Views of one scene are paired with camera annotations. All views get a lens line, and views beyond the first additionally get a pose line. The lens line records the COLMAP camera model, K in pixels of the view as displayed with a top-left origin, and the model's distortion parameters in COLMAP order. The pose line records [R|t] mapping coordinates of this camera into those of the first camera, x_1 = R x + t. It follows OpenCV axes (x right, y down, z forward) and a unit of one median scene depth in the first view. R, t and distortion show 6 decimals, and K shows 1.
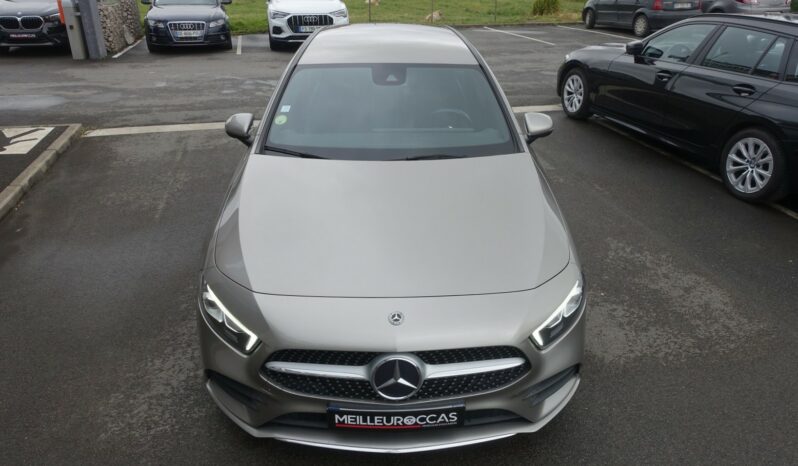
lens RADIAL K [[565.9, 0, 401.0], [0, 565.9, 228.5], [0, 0, 1]] dist [0.002439, -0.001330]
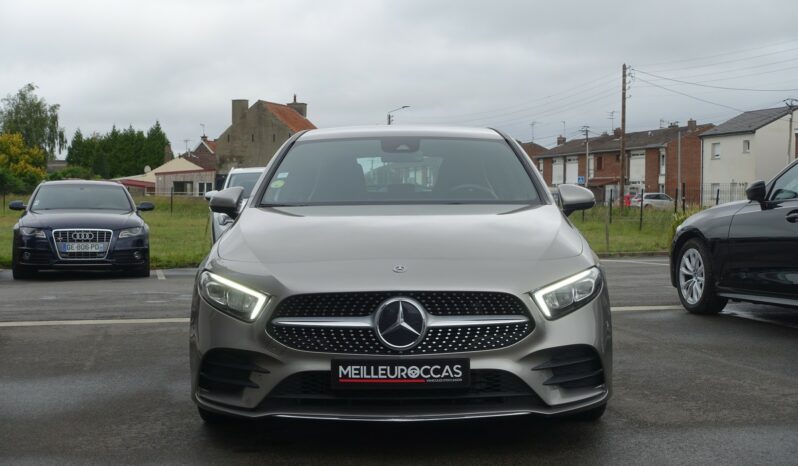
lens RADIAL K [[1255.1, 0, 402.1], [0, 1255.1, 226.8], [0, 0, 1]] dist [0.047831, 0.000000]
pose [[0.999271, -0.014457, -0.035333, 0.053086], [-0.001913, 0.905408, -0.424537, 0.723554], [0.038128, 0.424295, 0.904721, -0.765505]]
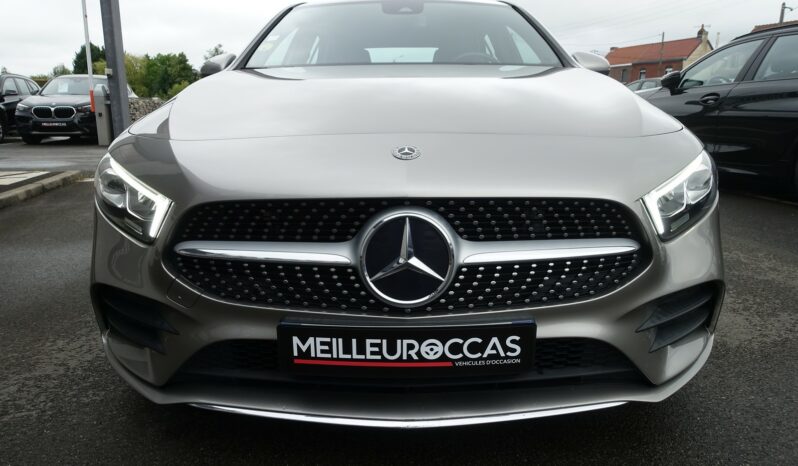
lens RADIAL K [[543.0, 0, 401.0], [0, 543.0, 235.2], [0, 0, 1]] dist [-0.005516, 0.000575]
pose [[0.999349, -0.004064, -0.035856, 0.003648], [-0.003985, 0.975137, -0.221569, 0.240627], [0.035865, 0.221568, 0.974485, 0.332357]]
